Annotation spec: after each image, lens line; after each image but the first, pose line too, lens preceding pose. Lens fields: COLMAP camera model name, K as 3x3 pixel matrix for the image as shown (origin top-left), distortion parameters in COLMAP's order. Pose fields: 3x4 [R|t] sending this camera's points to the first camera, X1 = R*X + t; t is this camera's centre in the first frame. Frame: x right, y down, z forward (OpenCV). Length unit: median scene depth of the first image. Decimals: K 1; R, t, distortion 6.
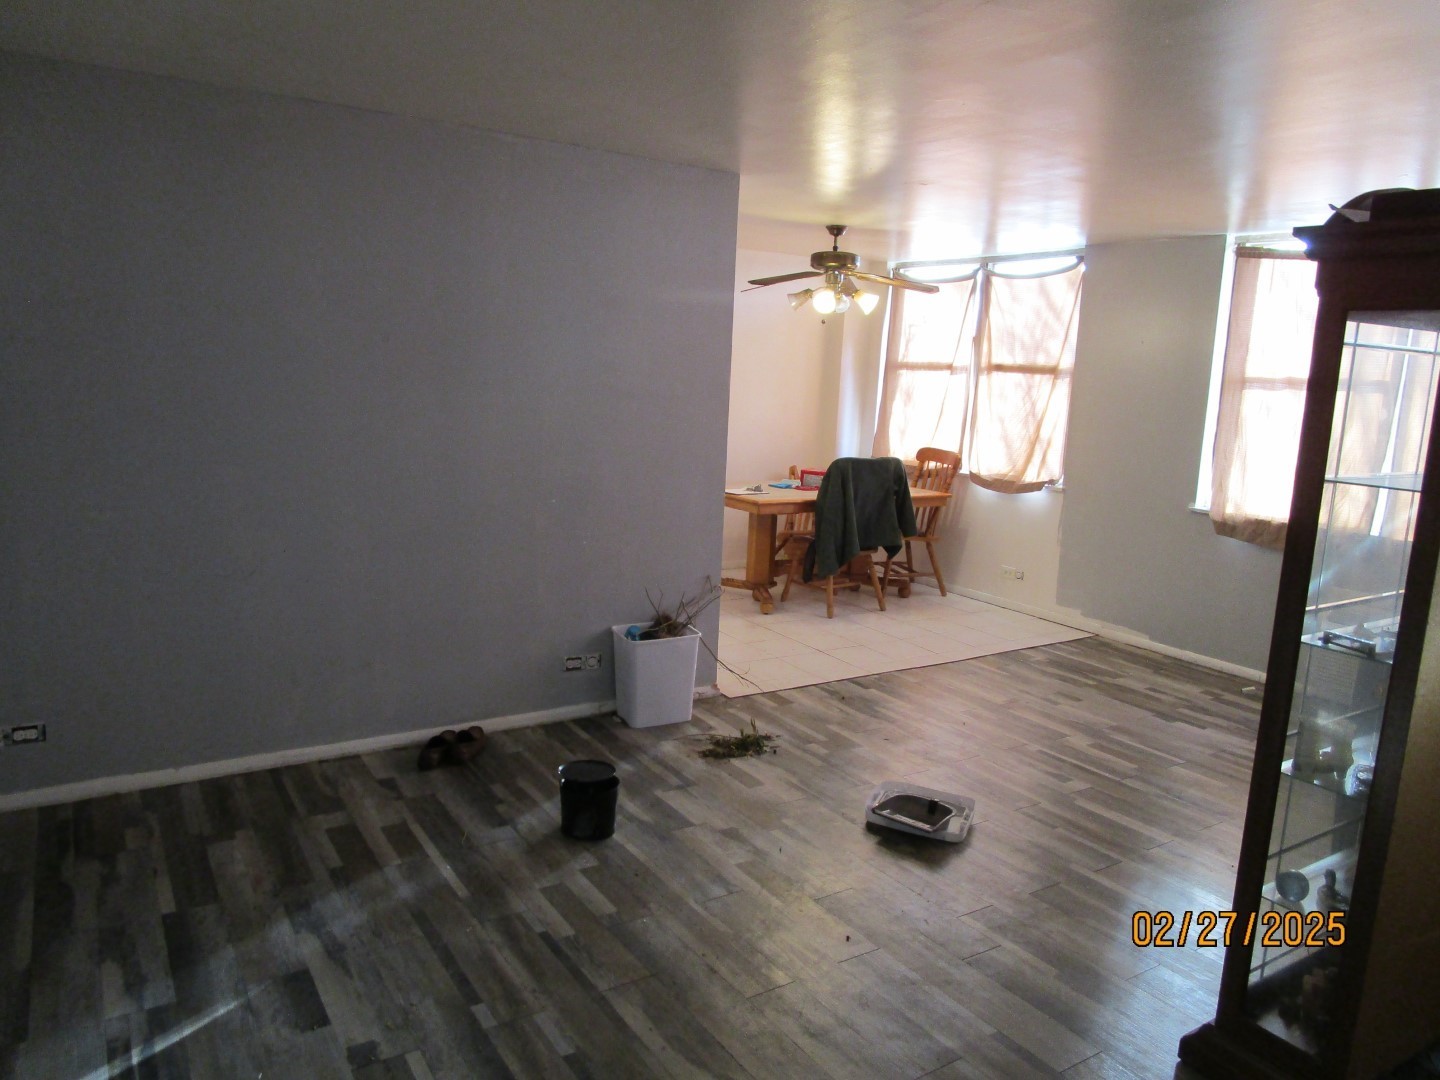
lens RADIAL K [[1017.0, 0, 720.5], [0, 1017.0, 541.4], [0, 0, 1]] dist [-0.003305, -0.003012]
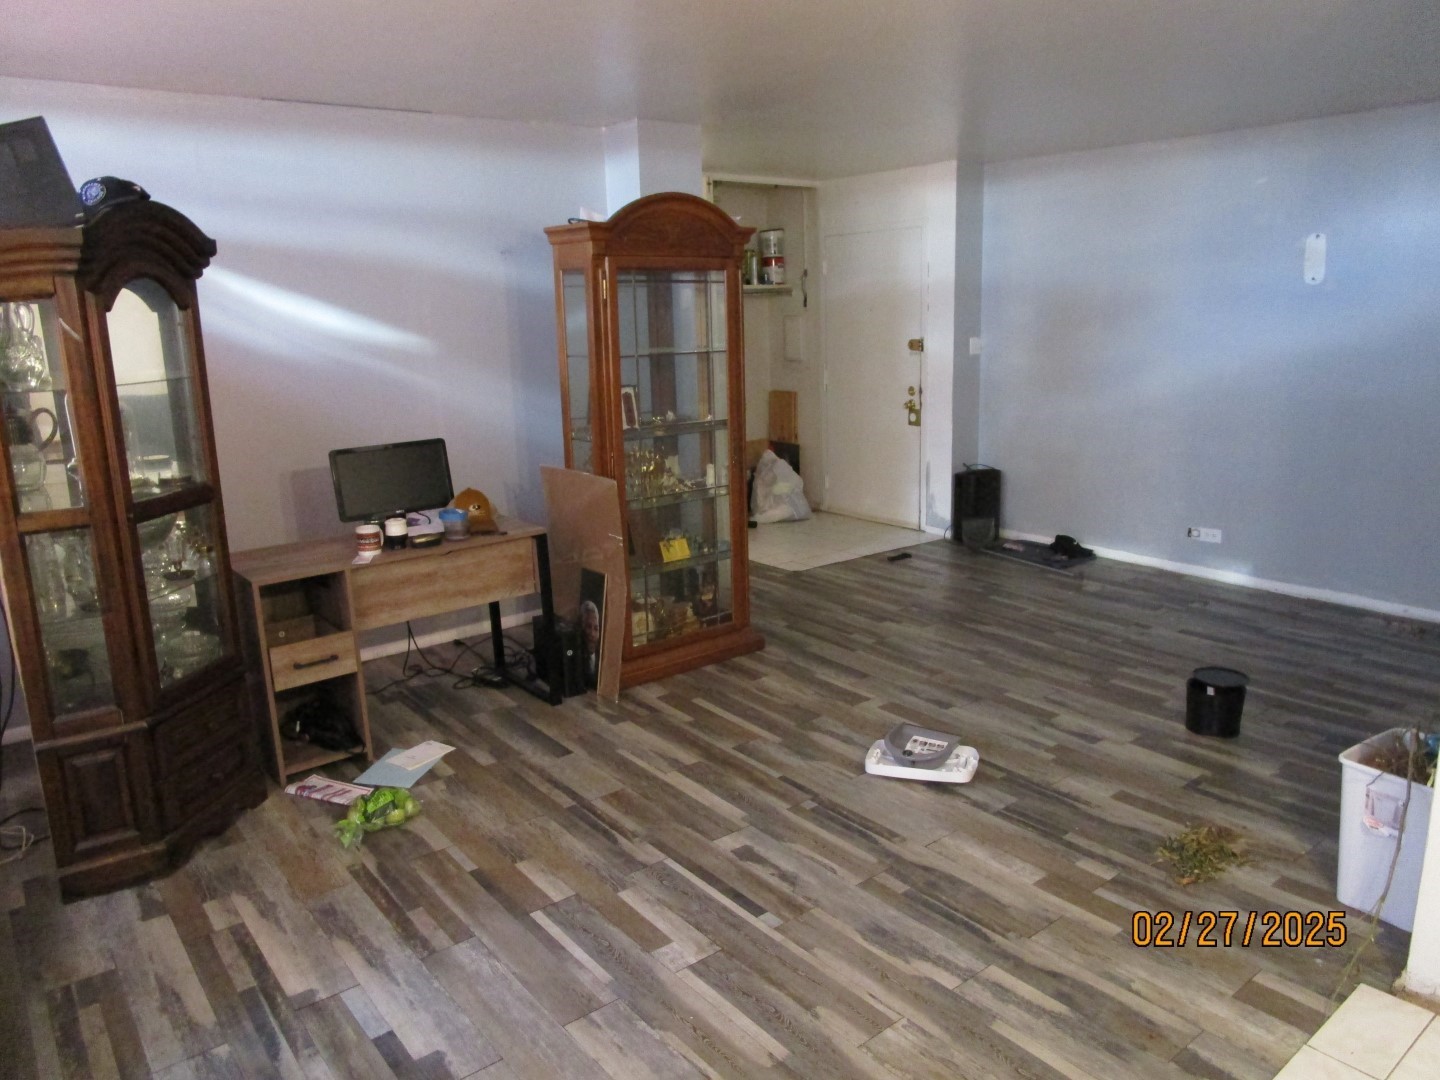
lens RADIAL K [[1017.0, 0, 720.2], [0, 1017.0, 538.0], [0, 0, 1]] dist [-0.003305, -0.003012]
pose [[-0.994580, 0.004299, -0.103880, 0.419975], [-0.034913, 0.927320, 0.372637, -0.242345], [0.097932, 0.374244, -0.922145, 1.554912]]
